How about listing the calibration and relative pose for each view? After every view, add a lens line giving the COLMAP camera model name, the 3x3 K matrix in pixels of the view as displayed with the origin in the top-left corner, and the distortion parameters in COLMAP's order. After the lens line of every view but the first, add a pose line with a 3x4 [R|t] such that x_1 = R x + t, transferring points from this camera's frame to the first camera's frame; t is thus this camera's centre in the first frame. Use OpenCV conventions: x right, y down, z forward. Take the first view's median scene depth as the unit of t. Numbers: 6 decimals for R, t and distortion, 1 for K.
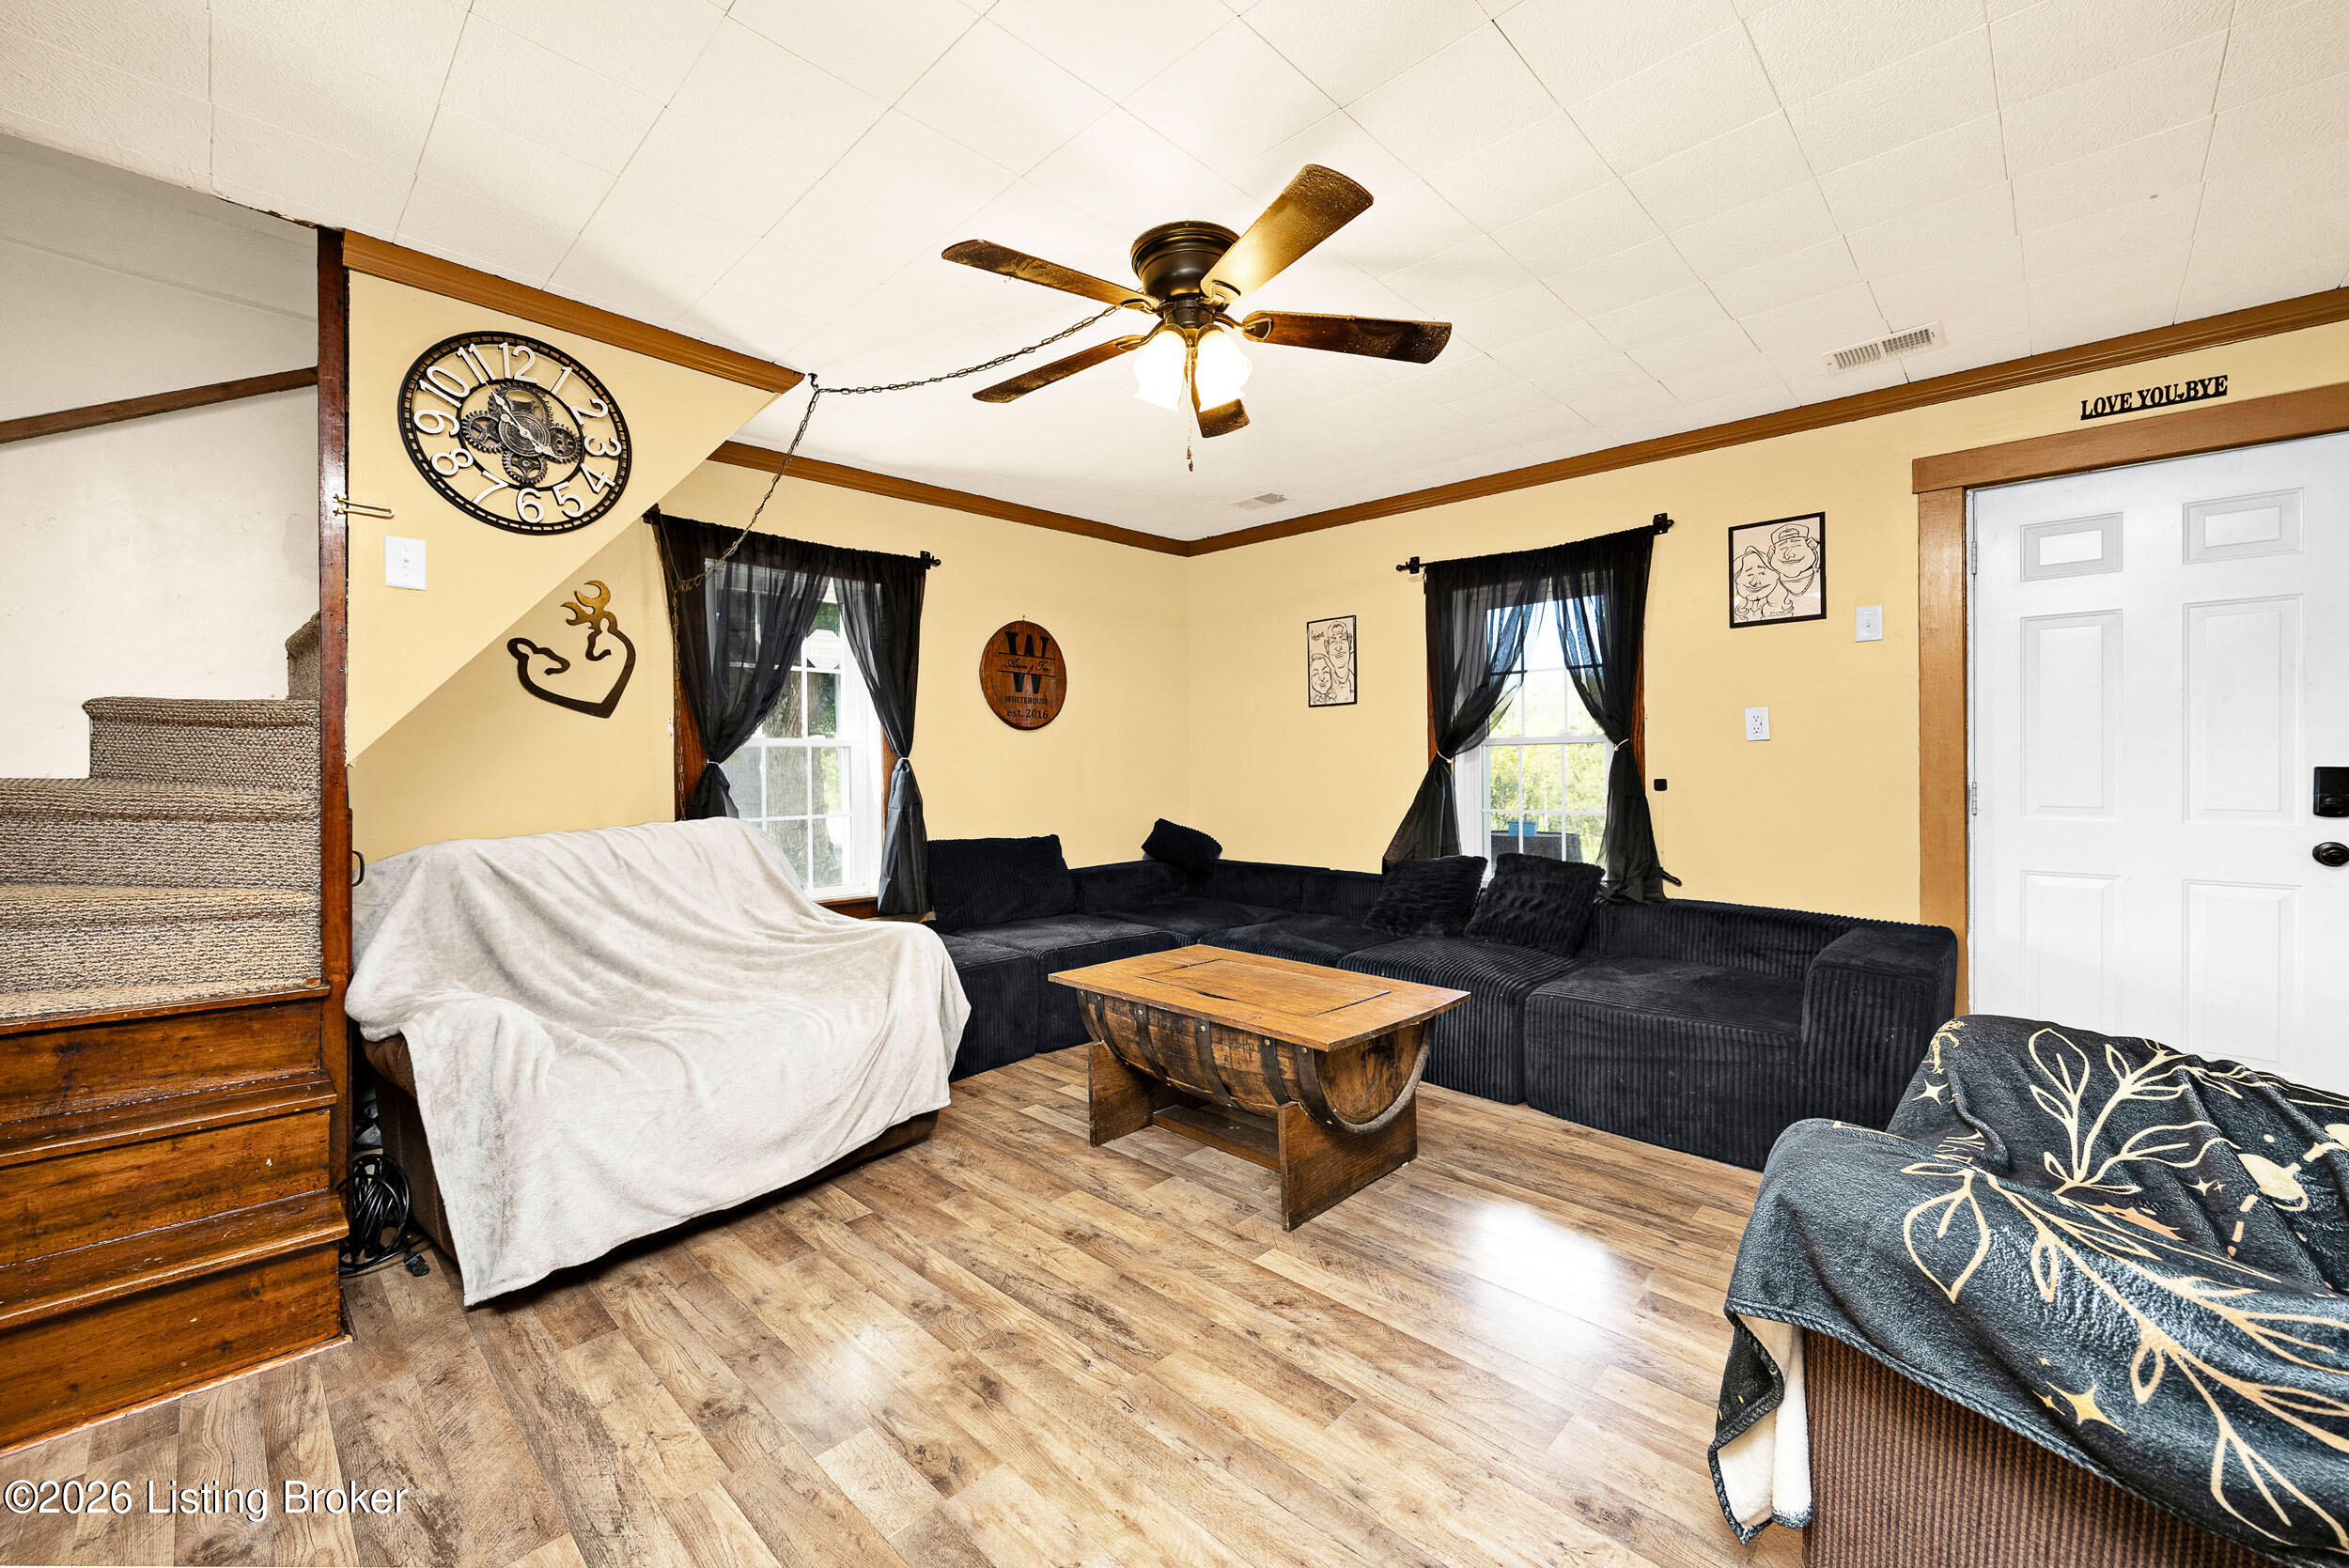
lens RADIAL K [[931.1, 0, 1174.3], [0, 931.1, 770.1], [0, 0, 1]] dist [-0.004053, -0.000210]
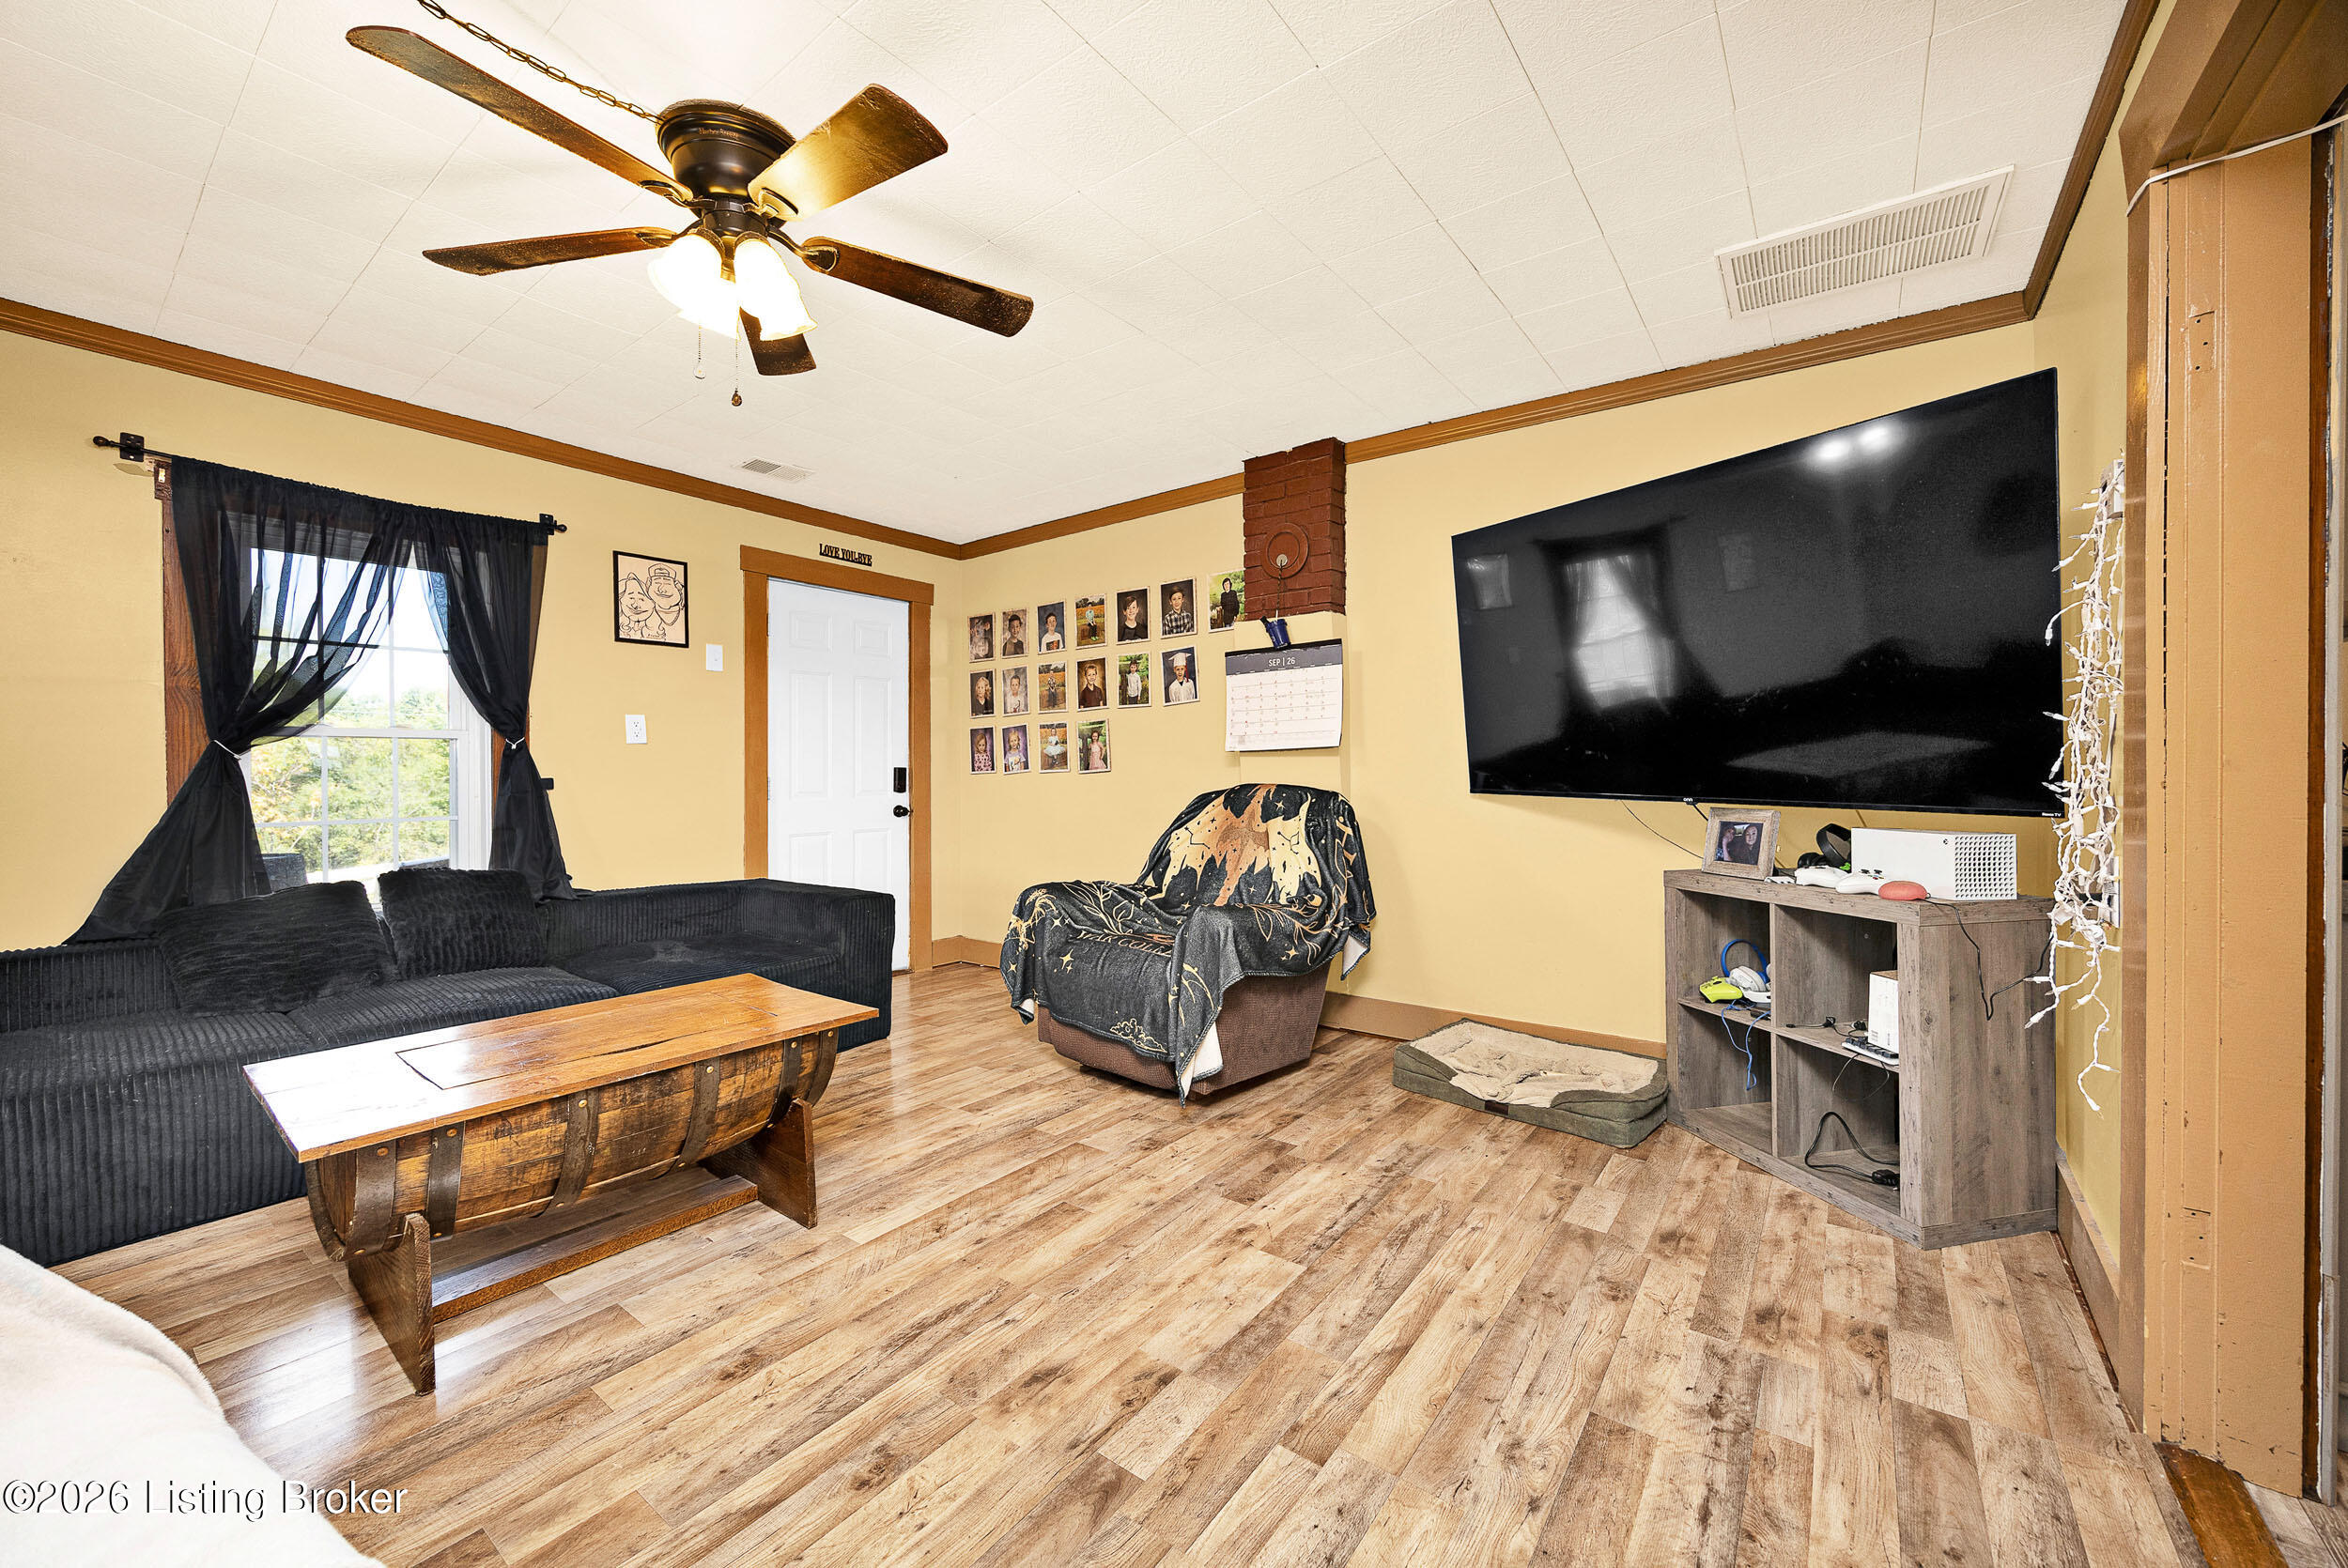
lens RADIAL K [[930.6, 0, 1173.3], [0, 930.6, 784.8], [0, 0, 1]] dist [-0.004053, -0.000210]
pose [[-0.134176, -0.009600, 0.990911, -0.785992], [0.009539, 0.999894, 0.010979, 0.016779], [-0.990912, 0.010926, -0.134070, 0.651216]]
